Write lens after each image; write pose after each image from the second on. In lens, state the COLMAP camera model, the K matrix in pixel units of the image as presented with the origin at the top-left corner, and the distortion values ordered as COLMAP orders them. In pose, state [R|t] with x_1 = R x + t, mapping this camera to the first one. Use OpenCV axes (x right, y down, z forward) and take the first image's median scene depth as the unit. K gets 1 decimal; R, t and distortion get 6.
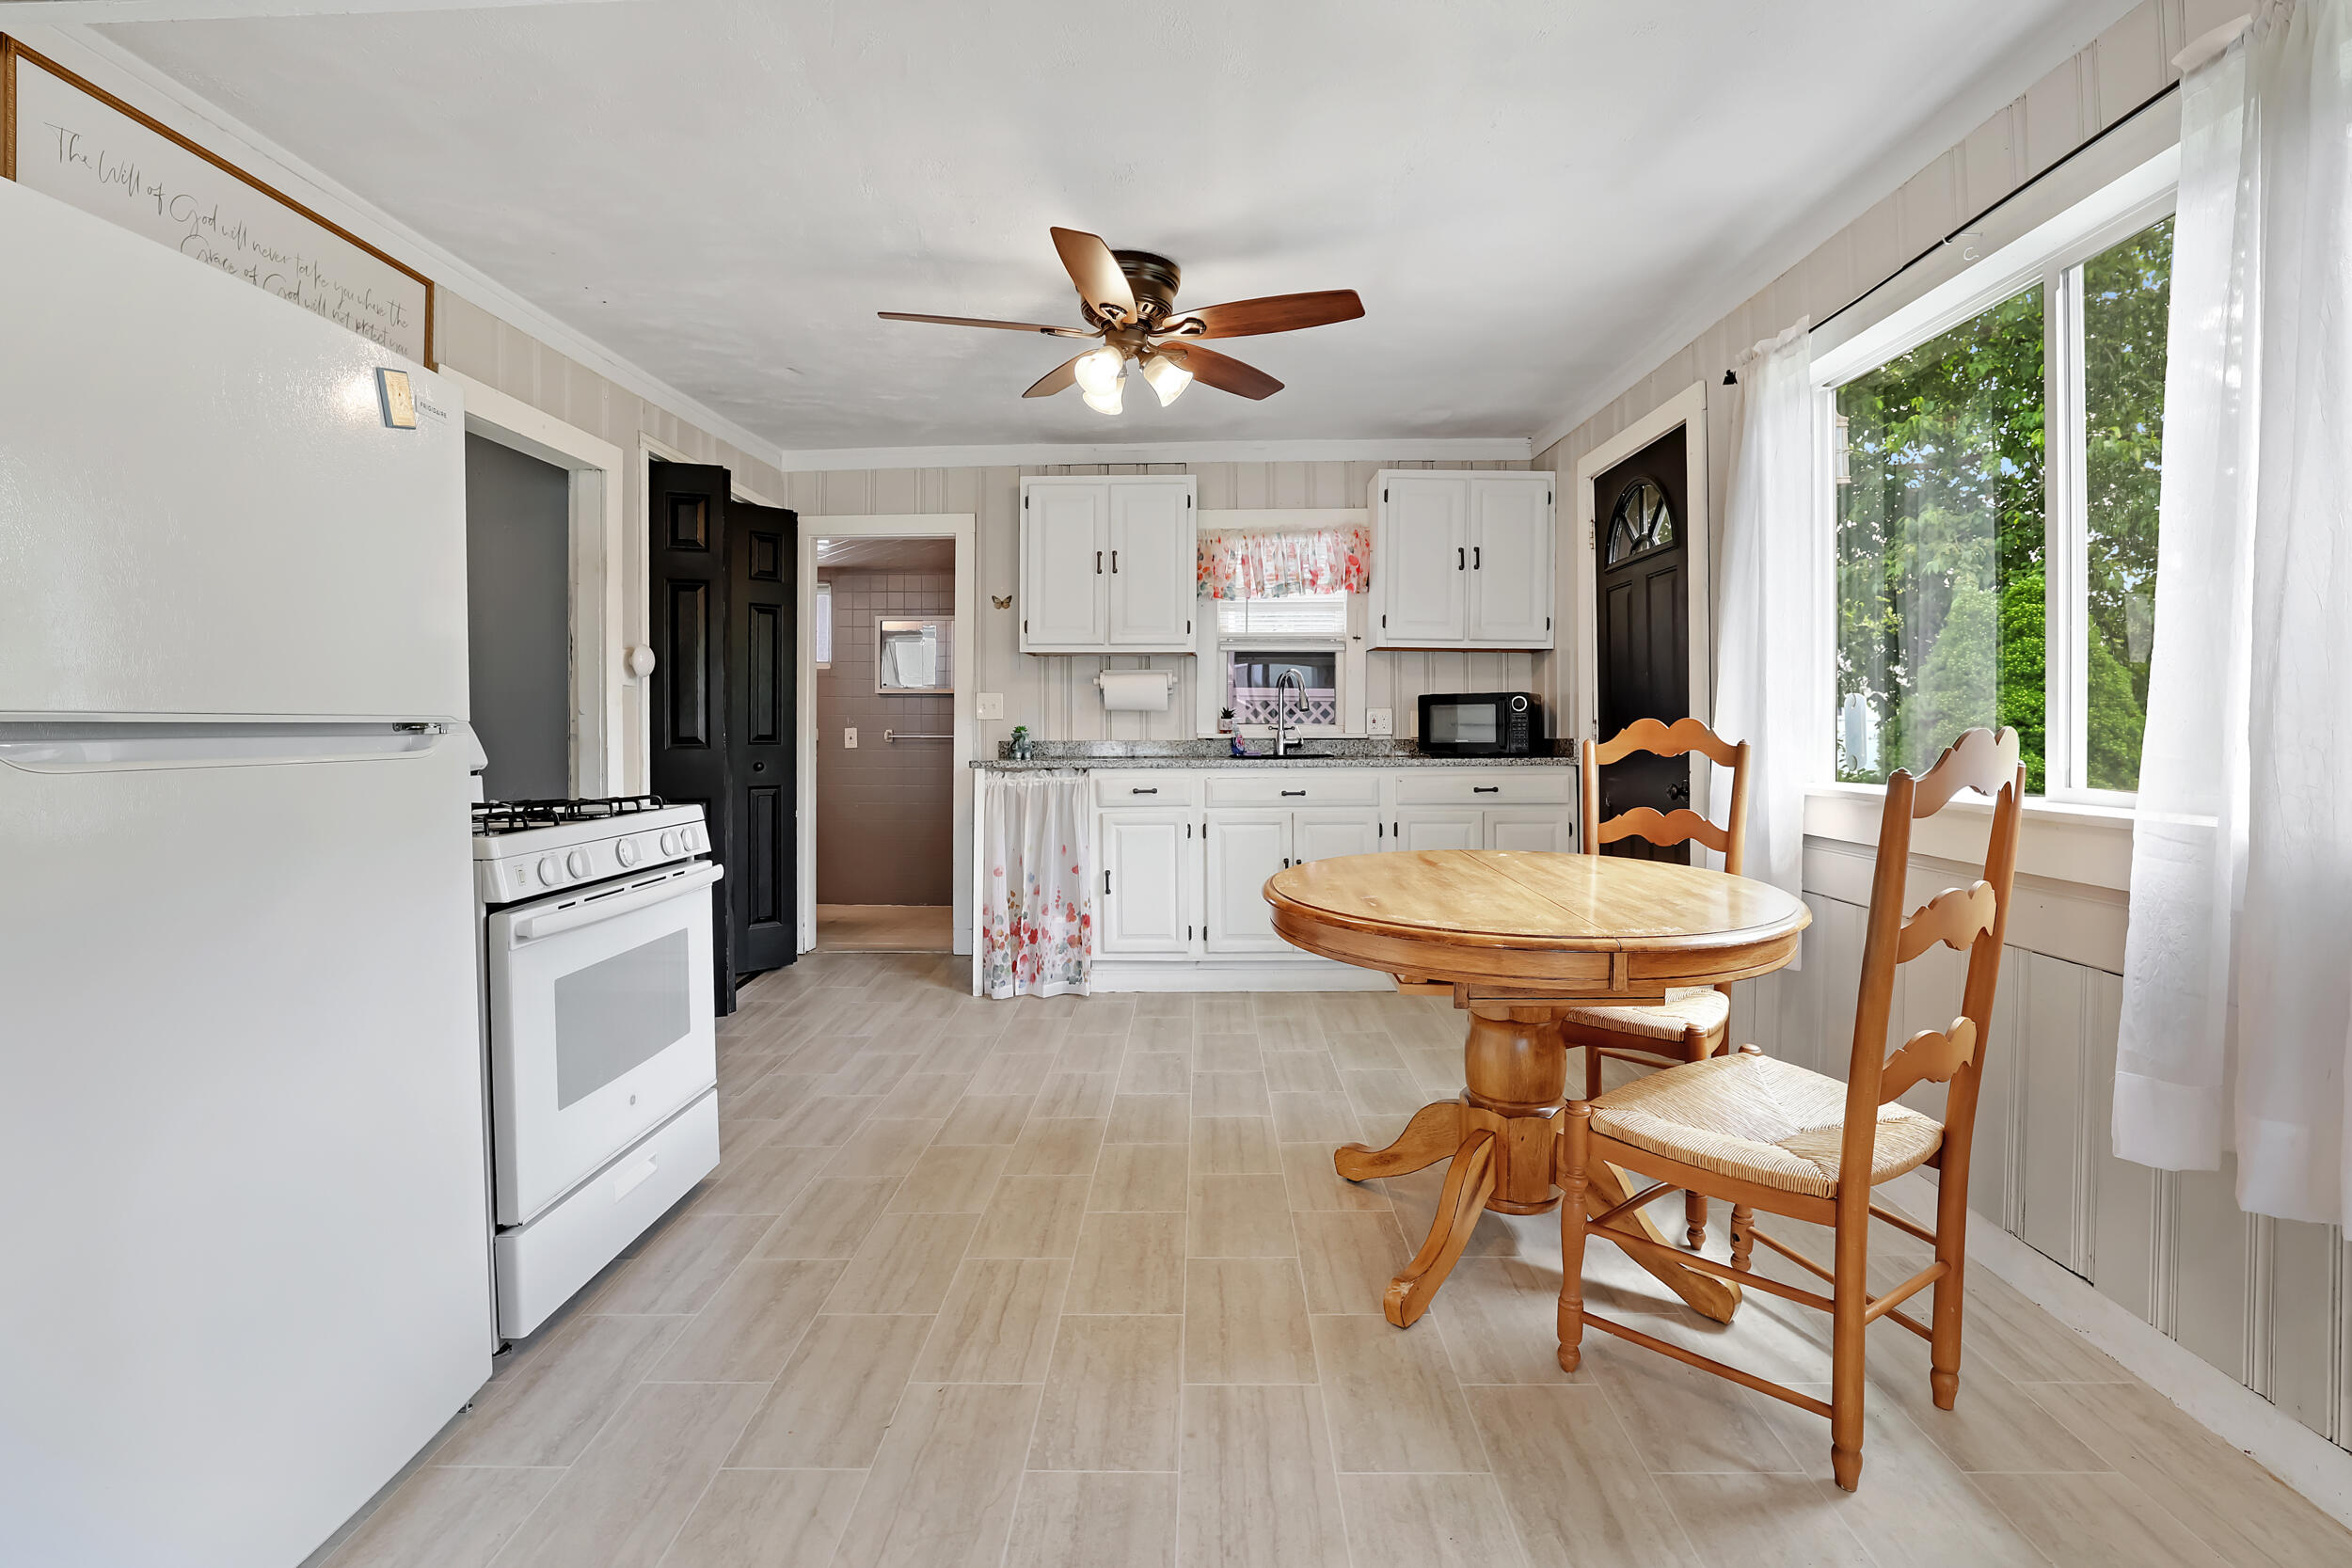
lens RADIAL K [[1037.7, 0, 1155.8], [0, 1037.7, 745.6], [0, 0, 1]] dist [-0.032392, 0.008544]
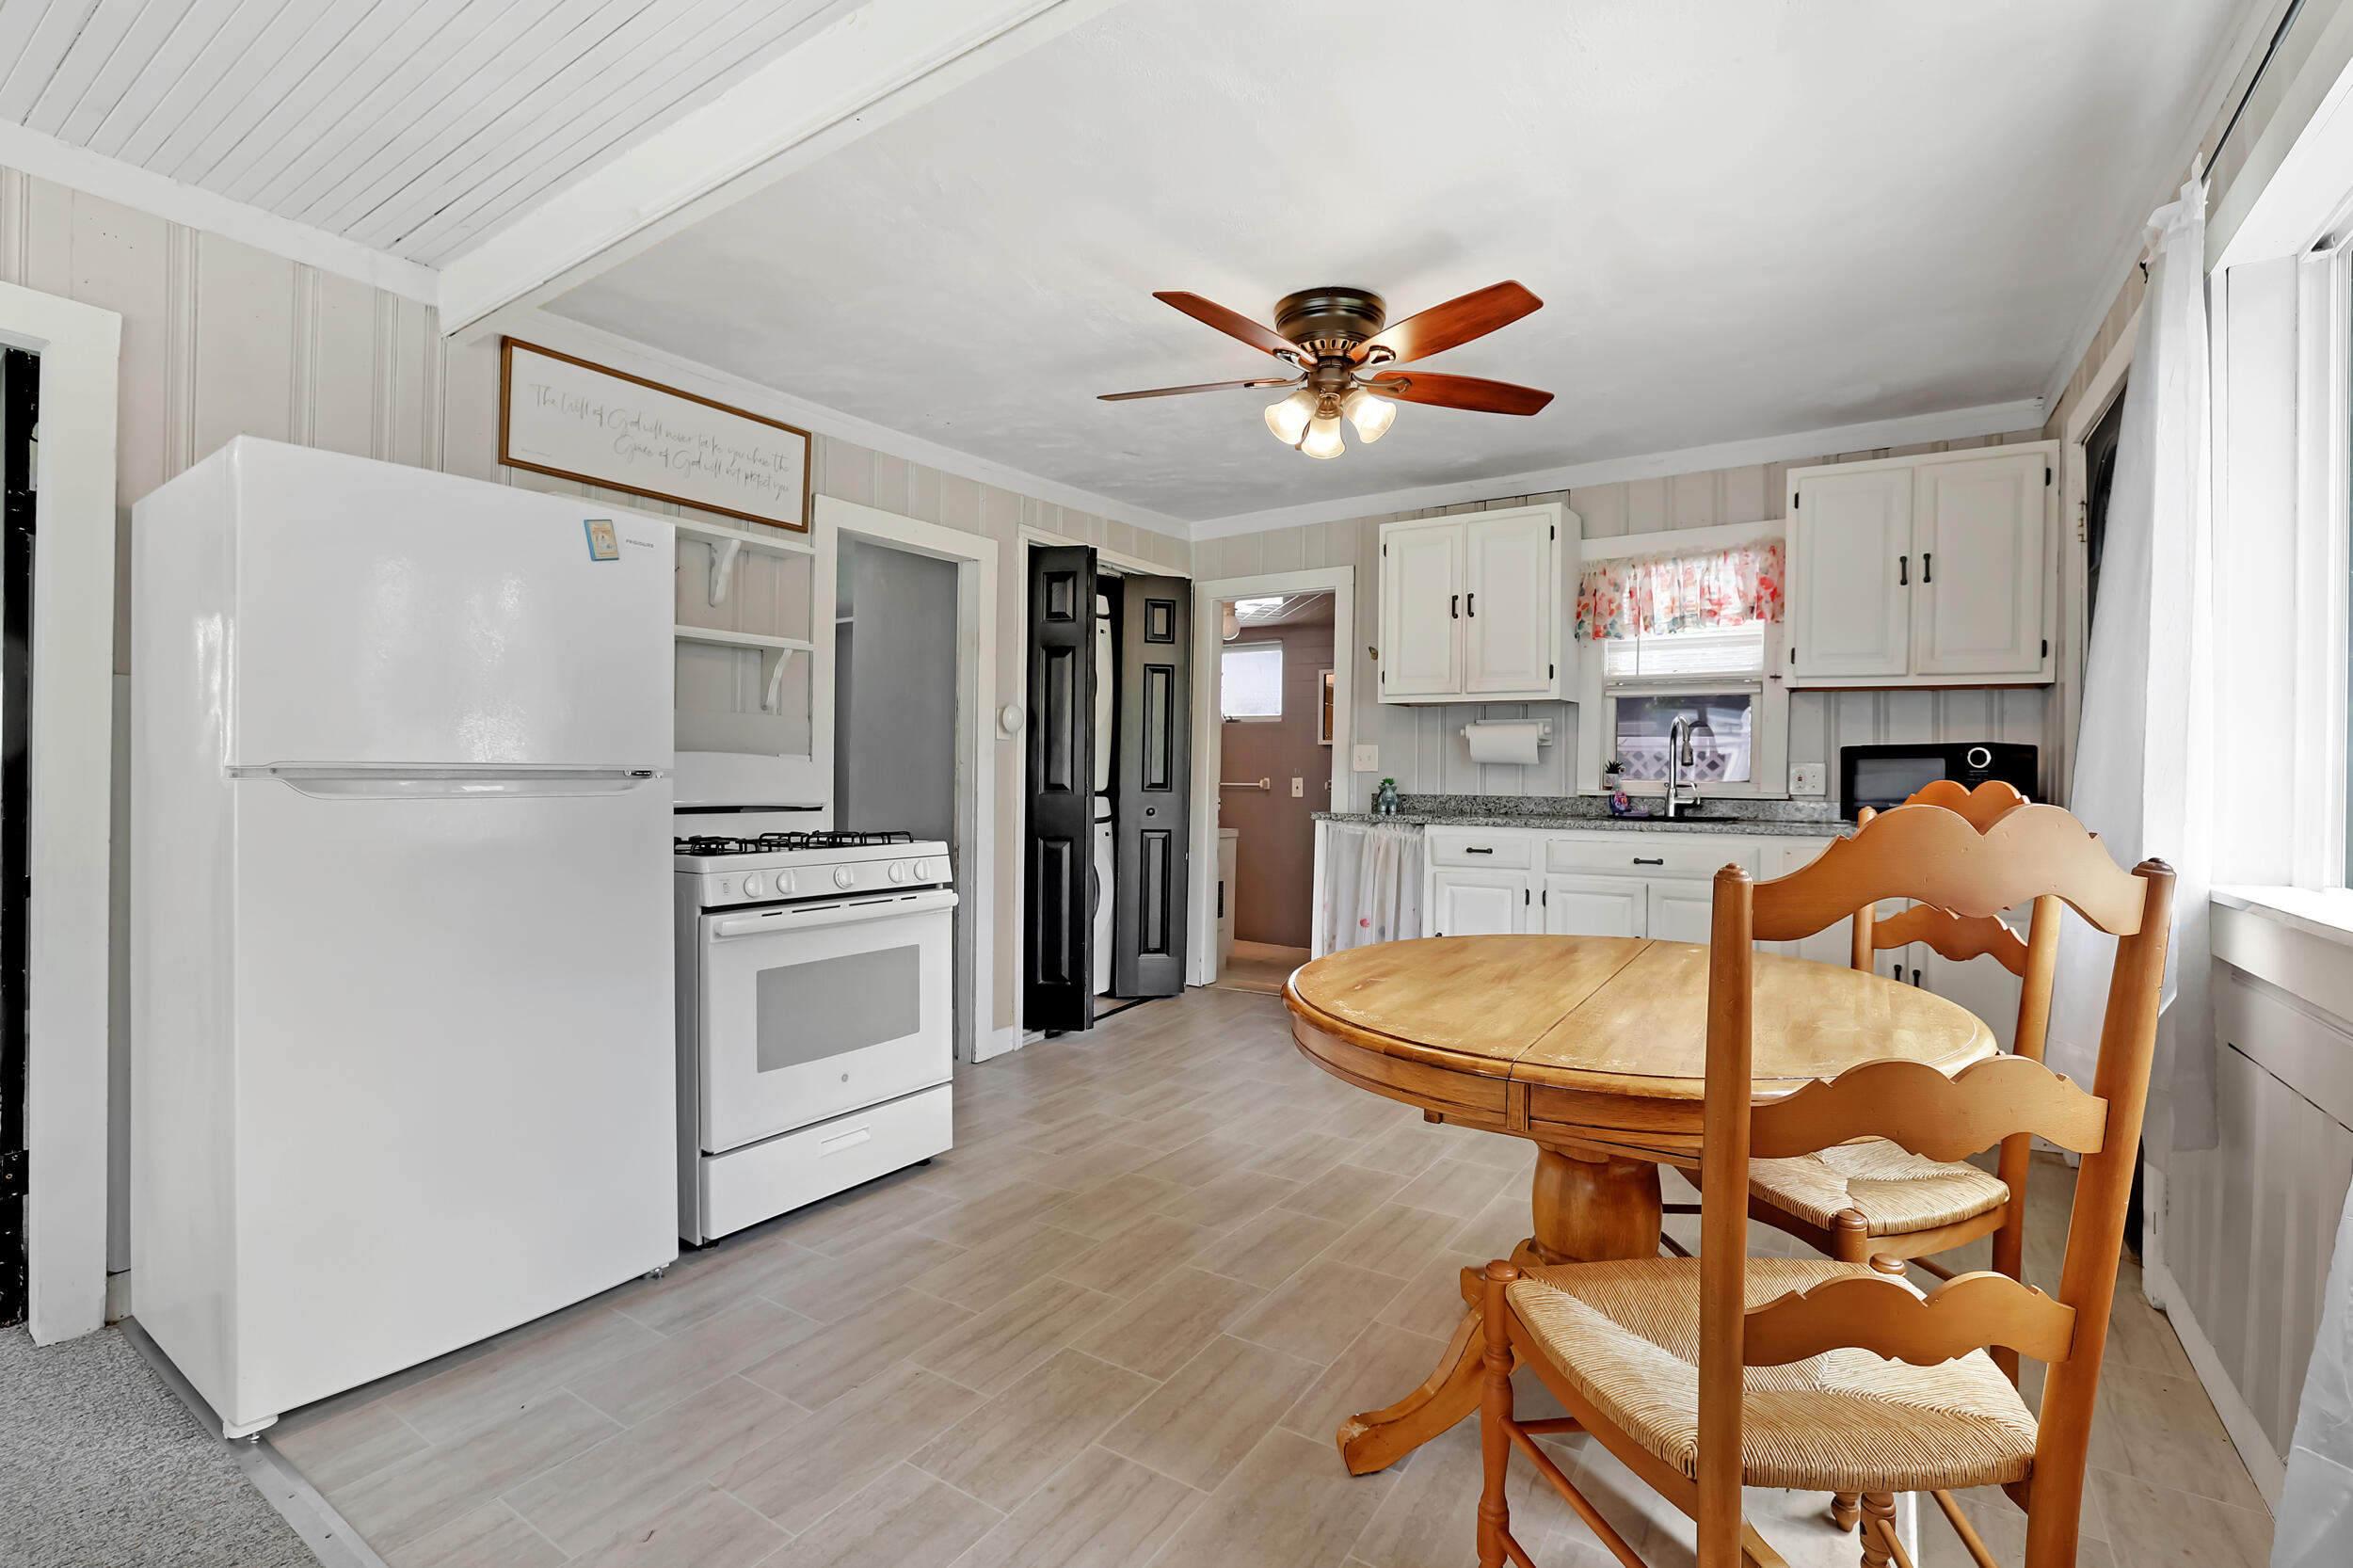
lens RADIAL K [[1038.2, 0, 1193.7], [0, 1038.2, 783.9], [0, 0, 1]] dist [-0.032392, 0.008544]
pose [[0.856316, 0.017273, -0.516163, 0.305602], [-0.022804, 0.999730, -0.004378, -0.007278], [0.515948, 0.015519, 0.856479, 0.094078]]
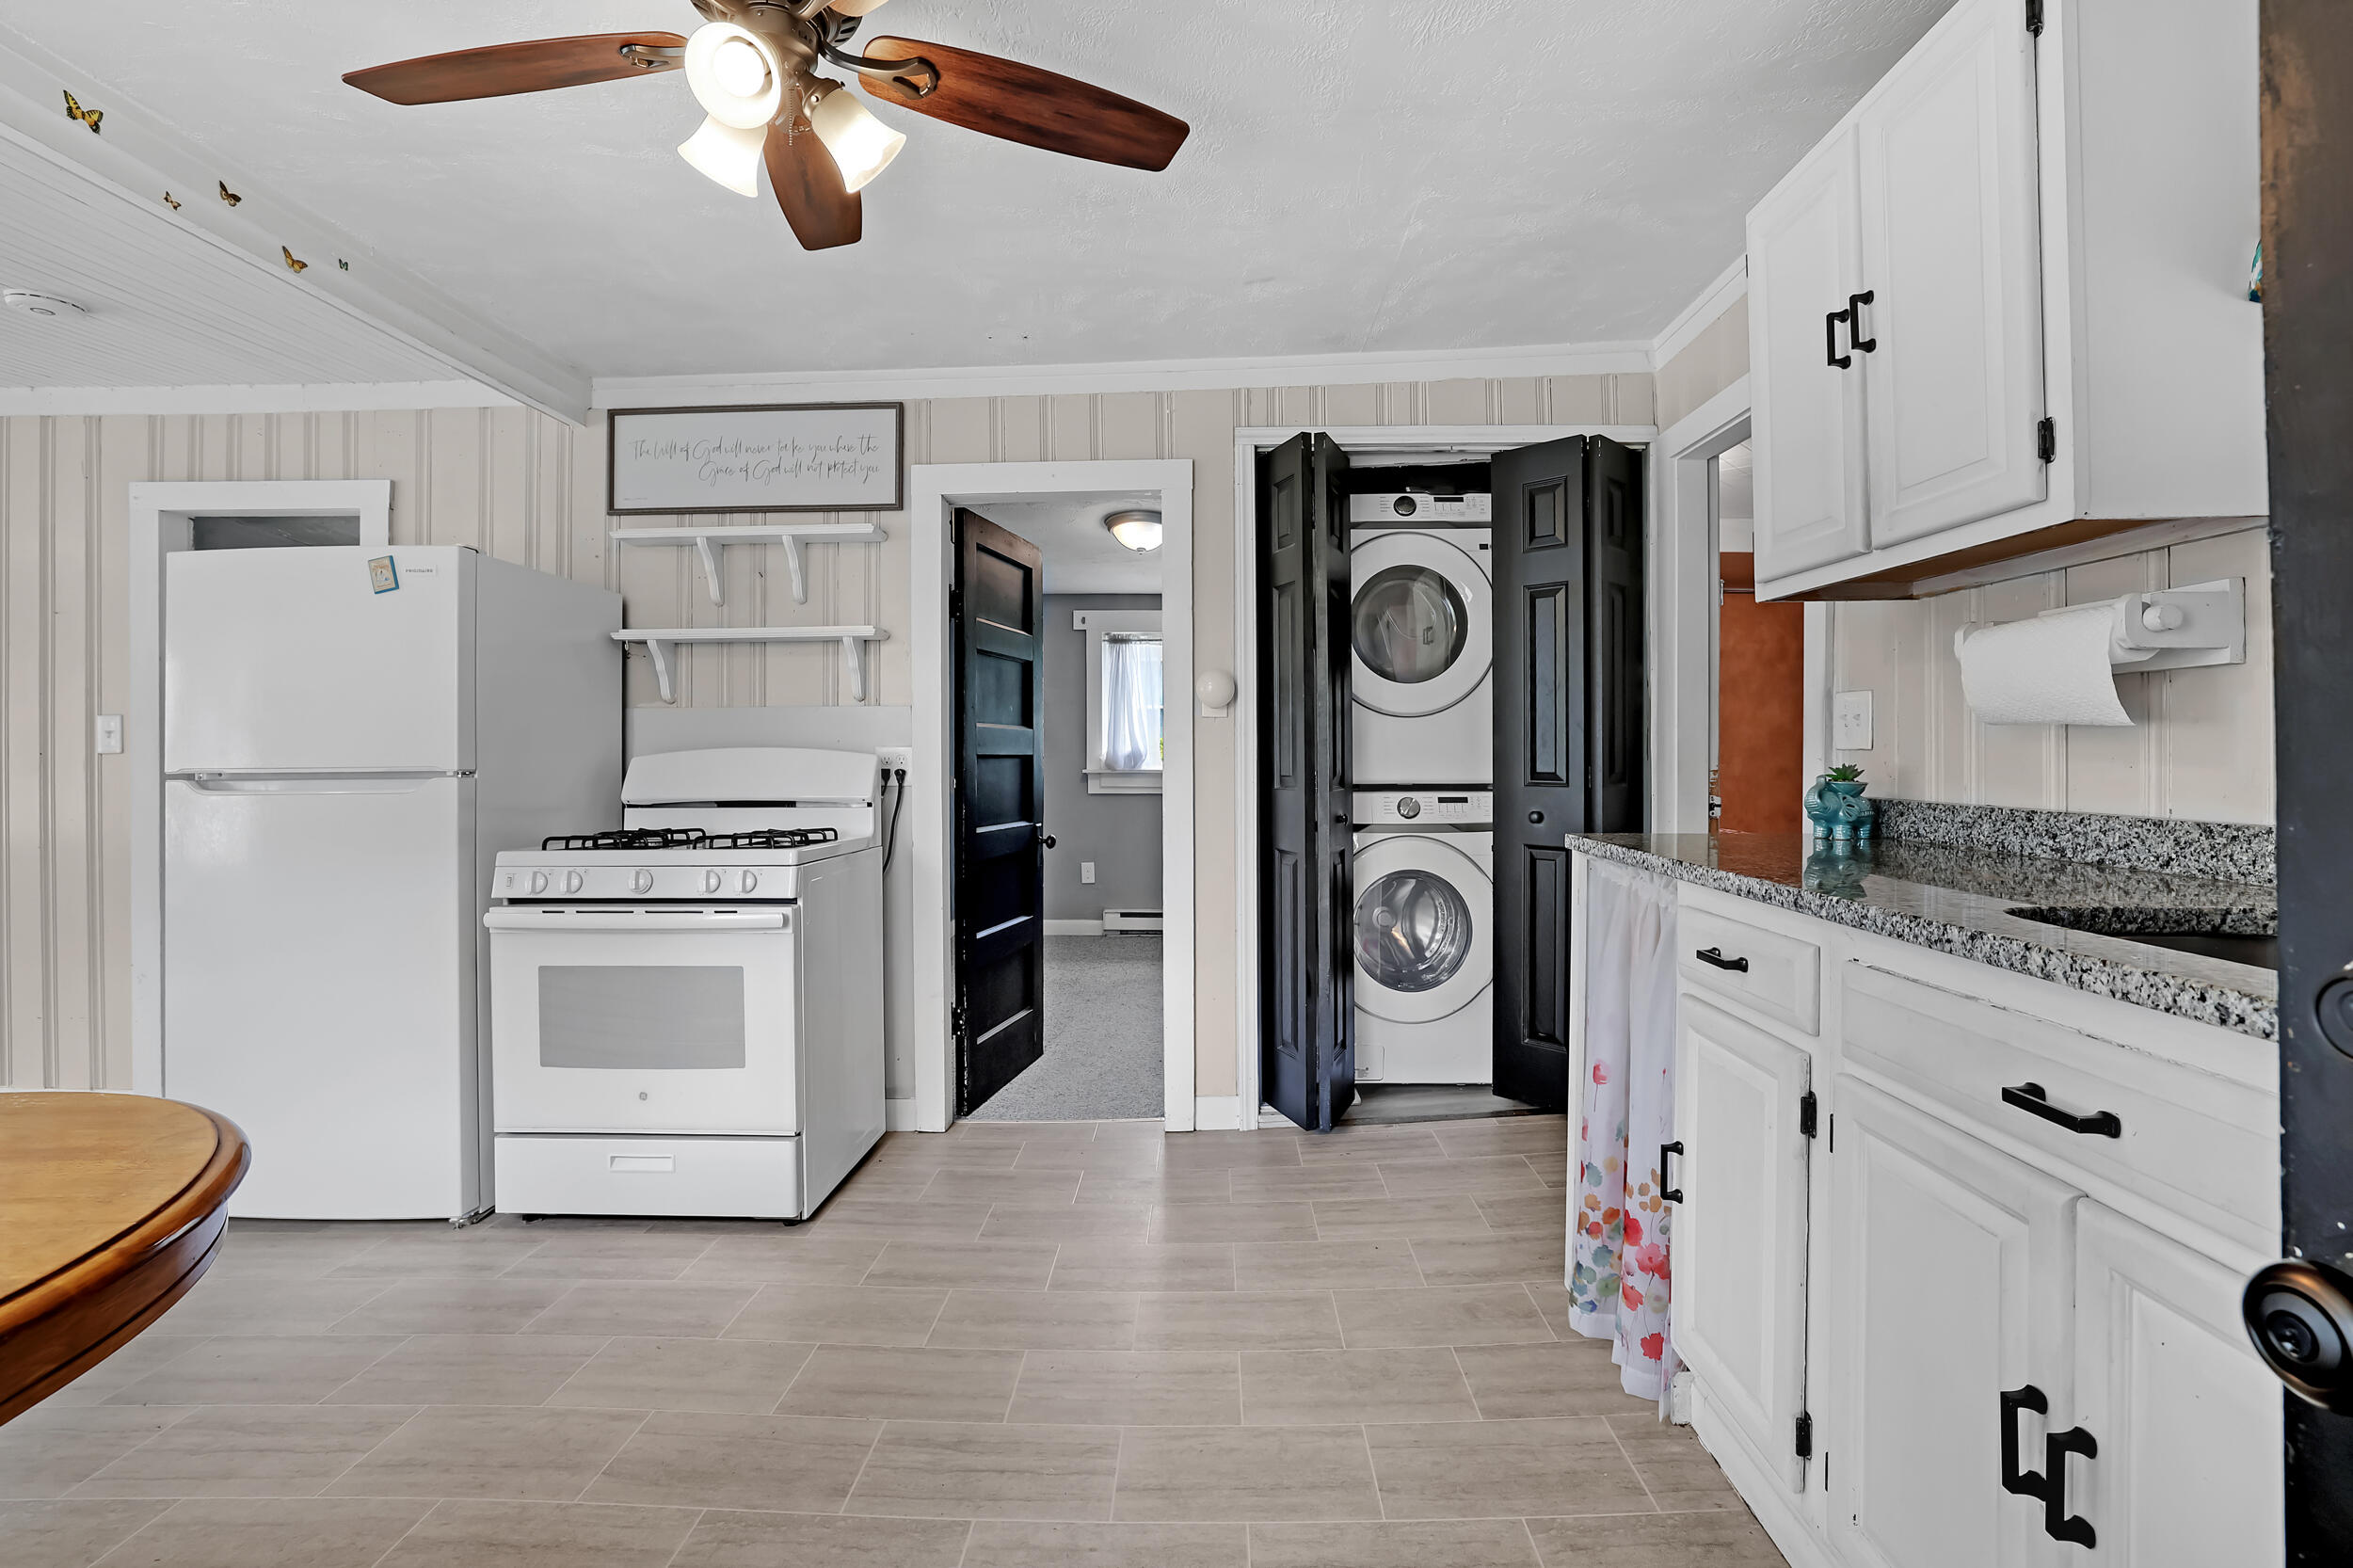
lens RADIAL K [[1038.2, 0, 1198.0], [0, 1038.2, 752.1], [0, 0, 1]] dist [-0.032392, 0.008544]
pose [[0.026538, 0.007597, -0.999619, 0.415295], [-0.009197, 0.999931, 0.007356, -0.034669], [0.999605, 0.008999, 0.026606, 1.005118]]
